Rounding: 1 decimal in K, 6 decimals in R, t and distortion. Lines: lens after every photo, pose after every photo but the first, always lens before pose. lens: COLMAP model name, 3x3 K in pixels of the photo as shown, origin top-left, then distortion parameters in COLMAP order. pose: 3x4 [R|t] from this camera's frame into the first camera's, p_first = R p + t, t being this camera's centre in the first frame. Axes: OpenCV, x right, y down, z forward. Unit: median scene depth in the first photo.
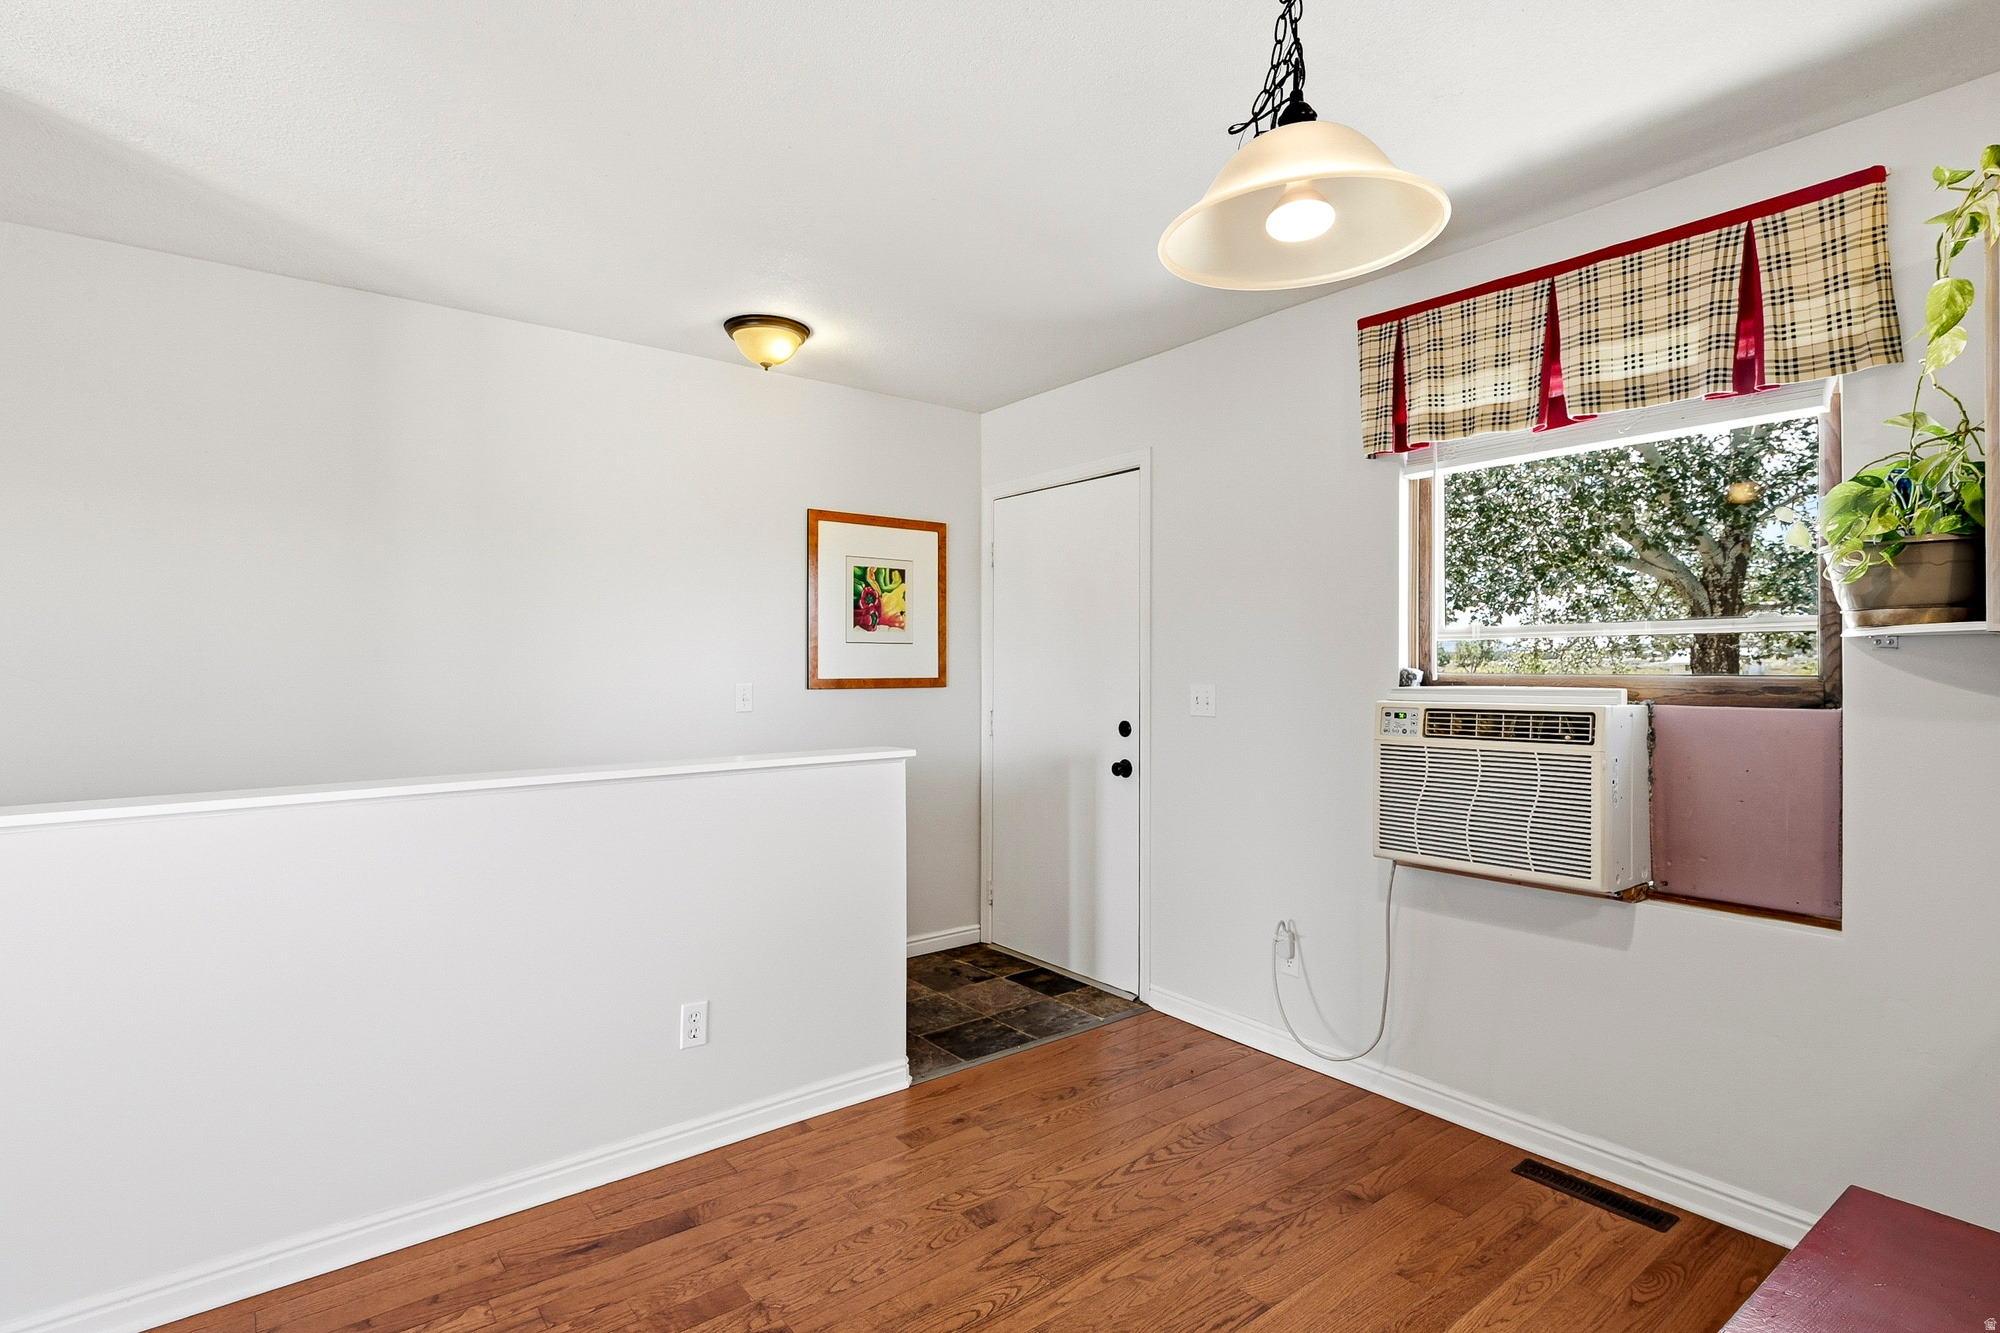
lens RADIAL K [[979.6, 0, 1000.0], [0, 979.6, 666.5], [0, 0, 1]] dist [0.002978, 0.000741]
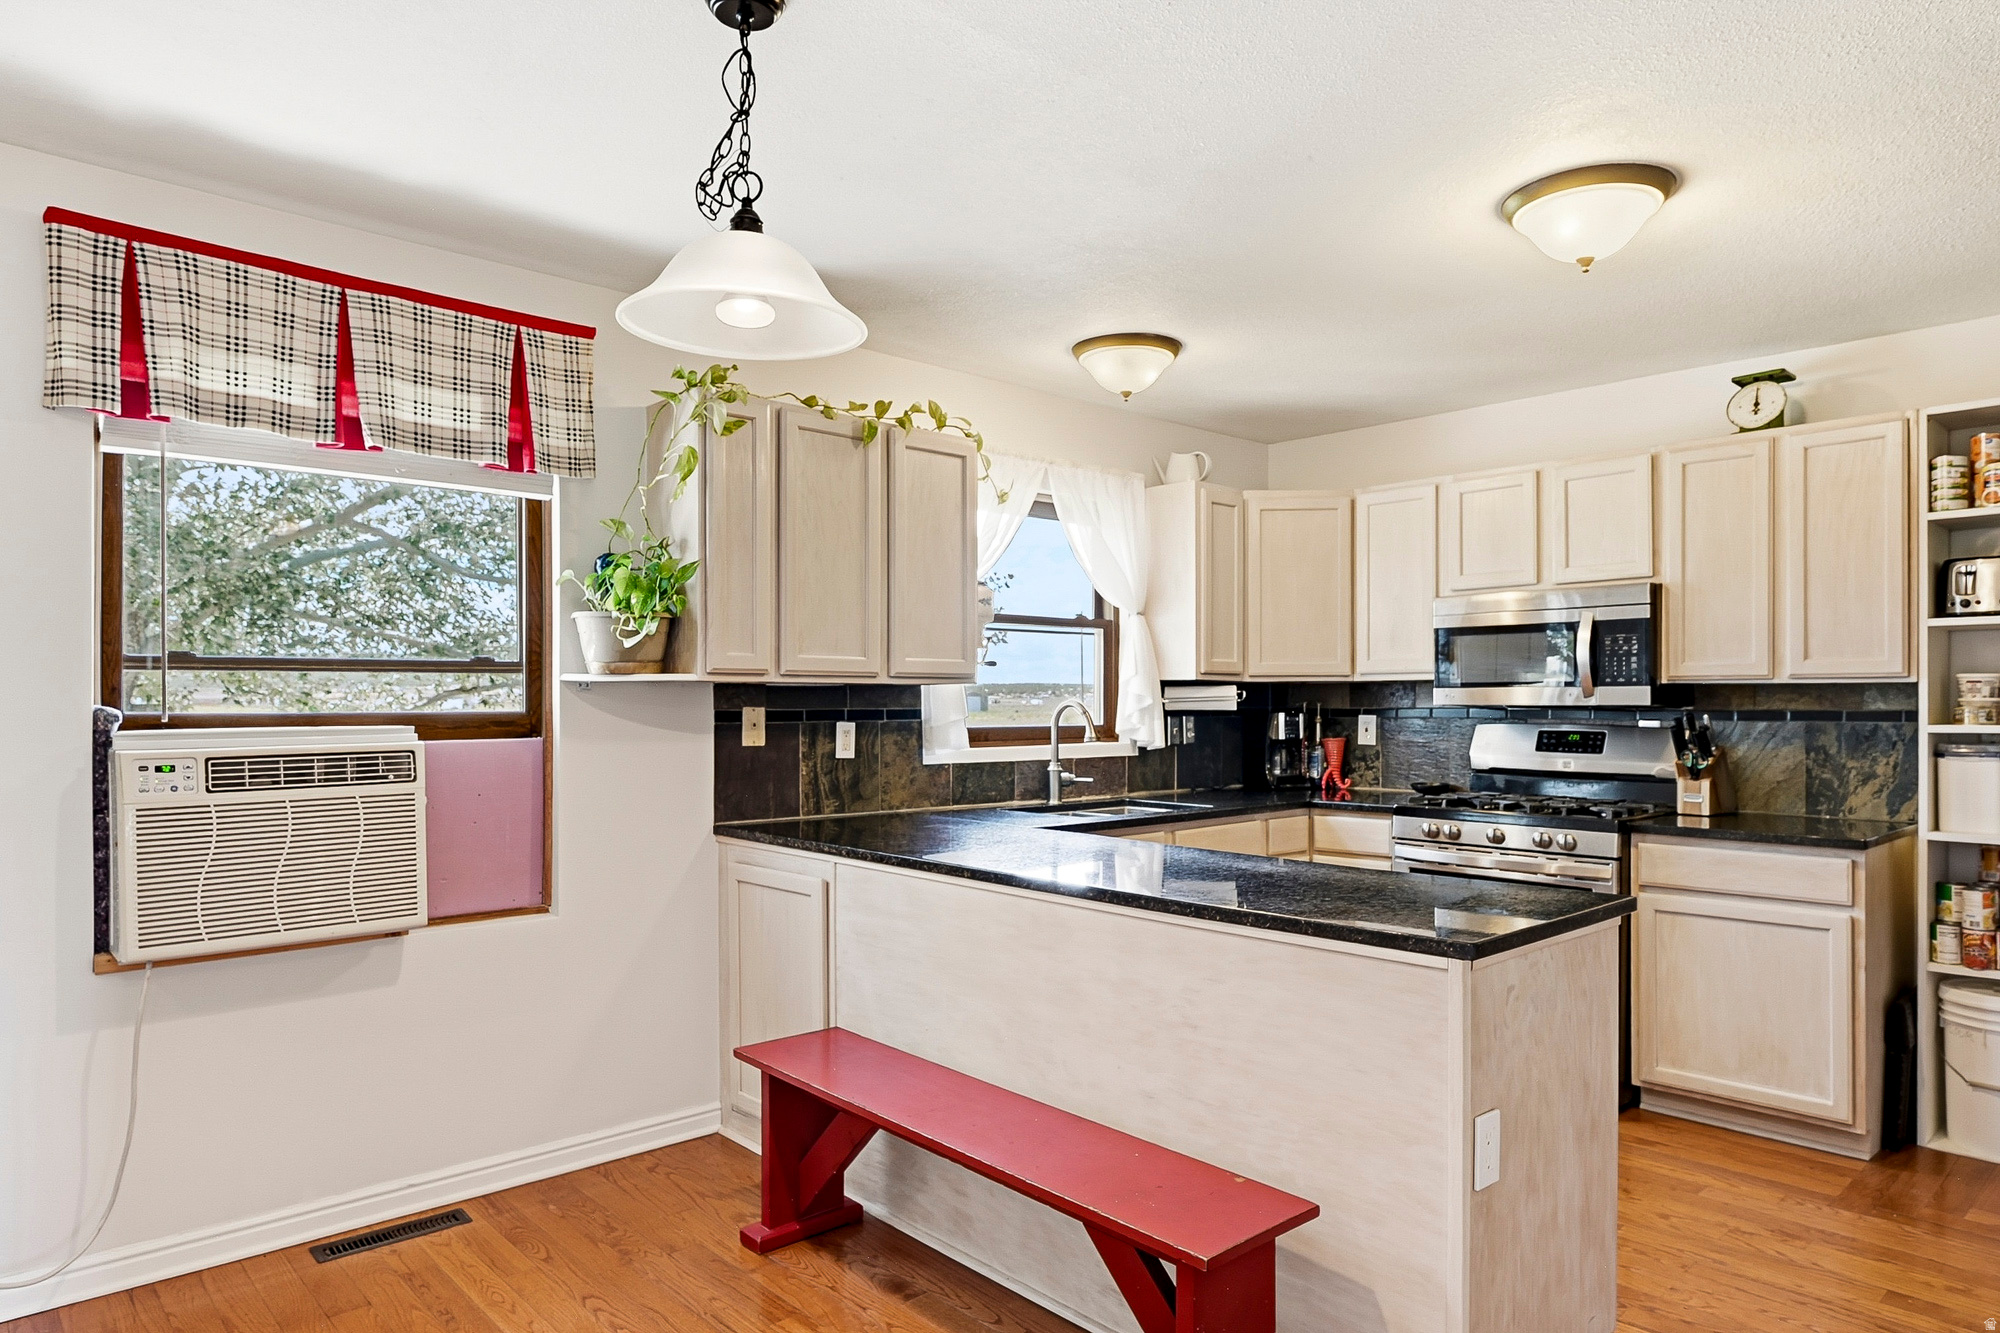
lens RADIAL K [[1211.6, 0, 998.5], [0, 1211.6, 711.6], [0, 0, 1]] dist [-0.001864, -0.000853]
pose [[-0.068516, -0.010499, 0.997595, -0.670240], [0.000435, 0.999944, 0.010554, -0.005049], [-0.997650, 0.001157, -0.068507, 0.481964]]
